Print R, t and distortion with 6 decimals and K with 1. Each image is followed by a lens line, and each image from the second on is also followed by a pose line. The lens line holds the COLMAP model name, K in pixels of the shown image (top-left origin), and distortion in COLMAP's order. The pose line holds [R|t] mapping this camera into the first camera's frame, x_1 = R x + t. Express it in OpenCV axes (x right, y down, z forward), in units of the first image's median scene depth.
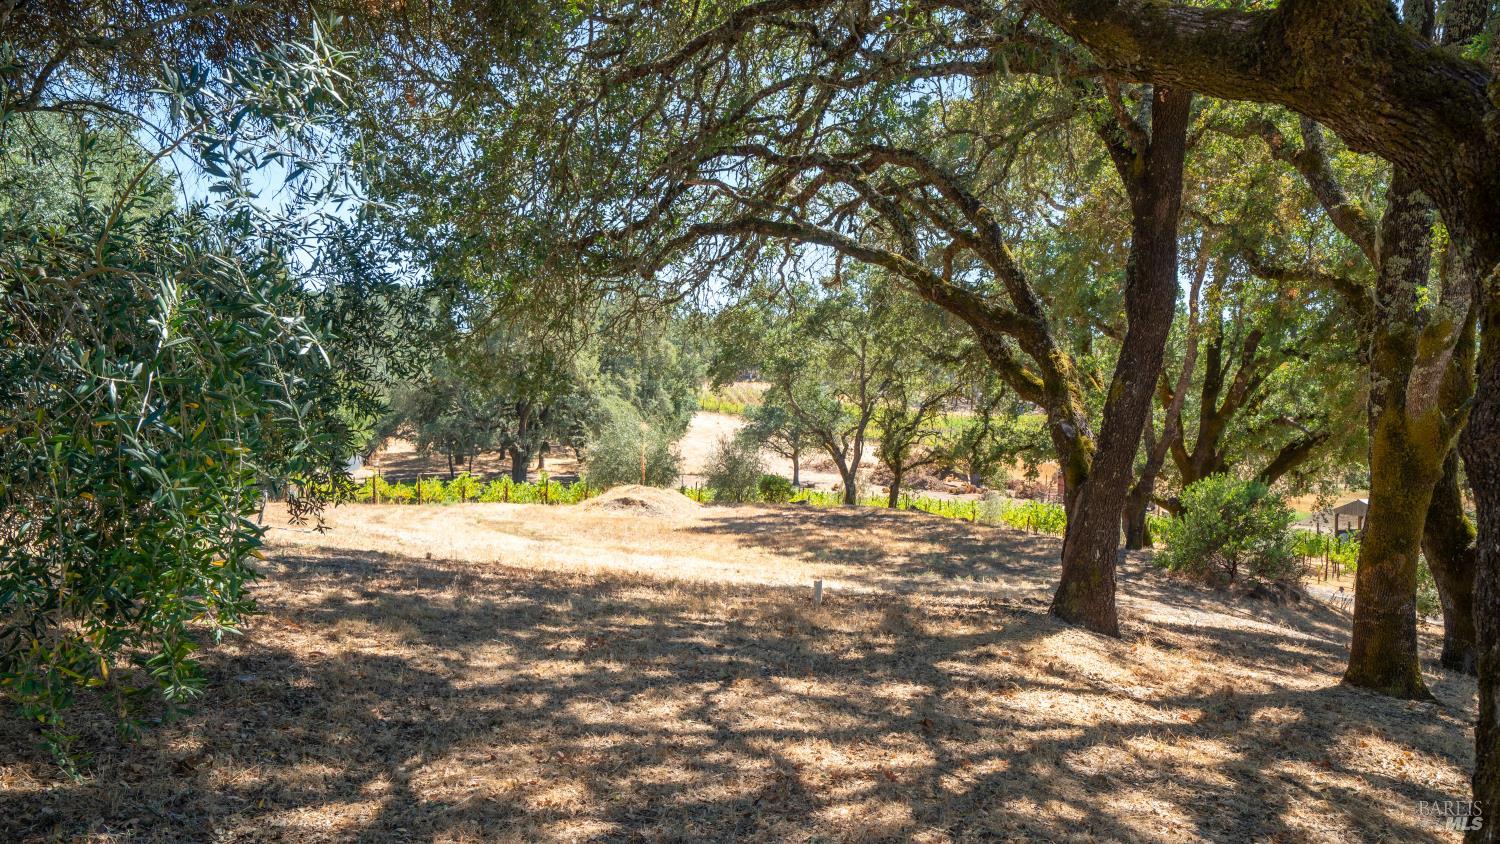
lens RADIAL K [[1230.7, 0, 750.8], [0, 1230.7, 424.3], [0, 0, 1]] dist [0.002287, 0.000120]
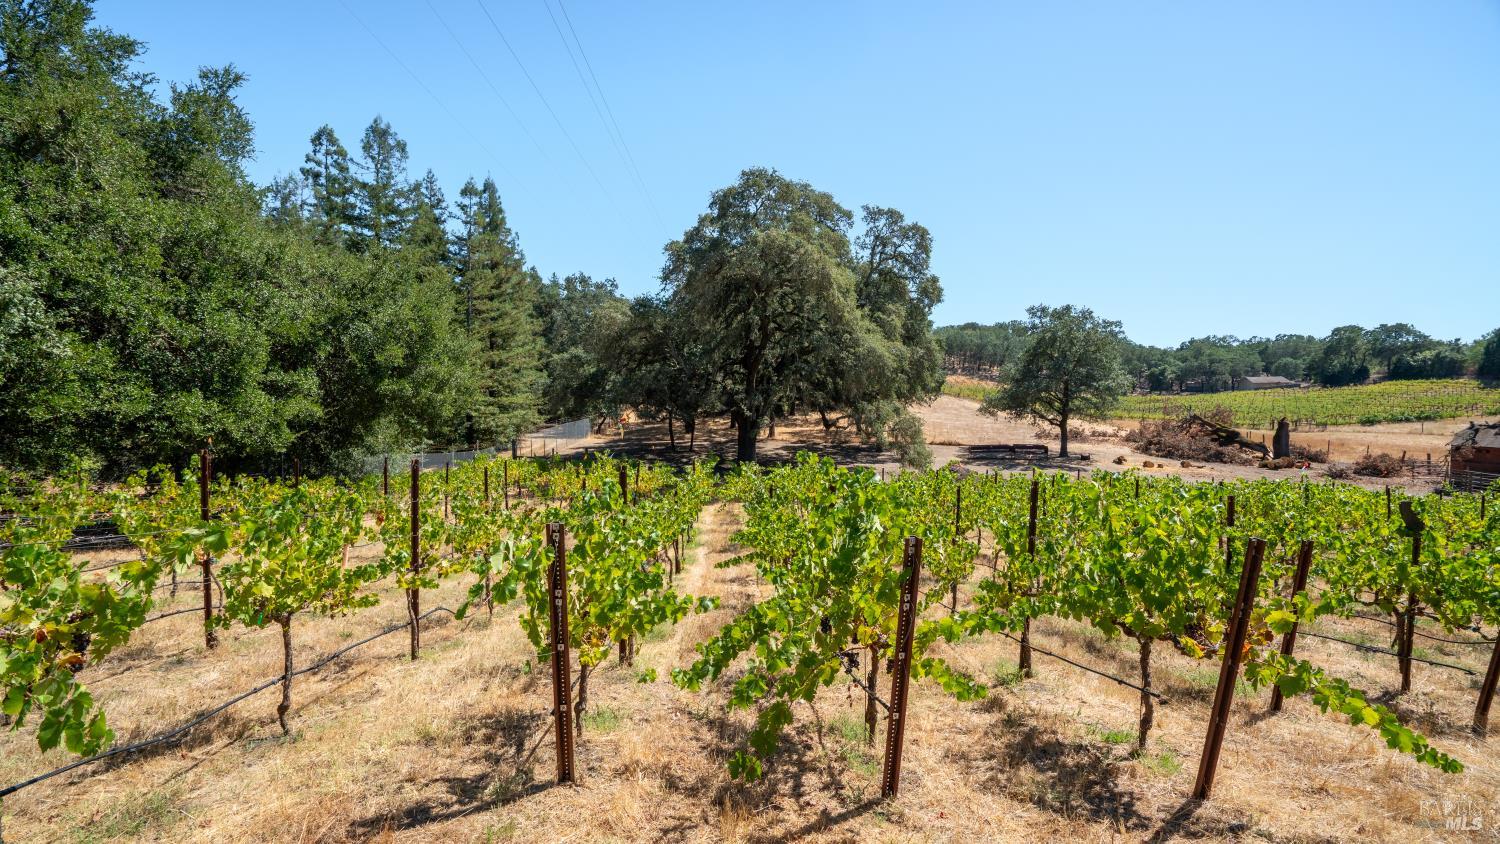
lens RADIAL K [[682.0, 0, 750.0], [0, 682.0, 421.0], [0, 0, 1]] dist [-0.001617, -0.000153]
pose [[0.982440, -0.002706, -0.186559, -0.090210], [0.005476, 0.999882, 0.014332, 0.016204], [0.186499, -0.015102, 0.982339, 0.493331]]
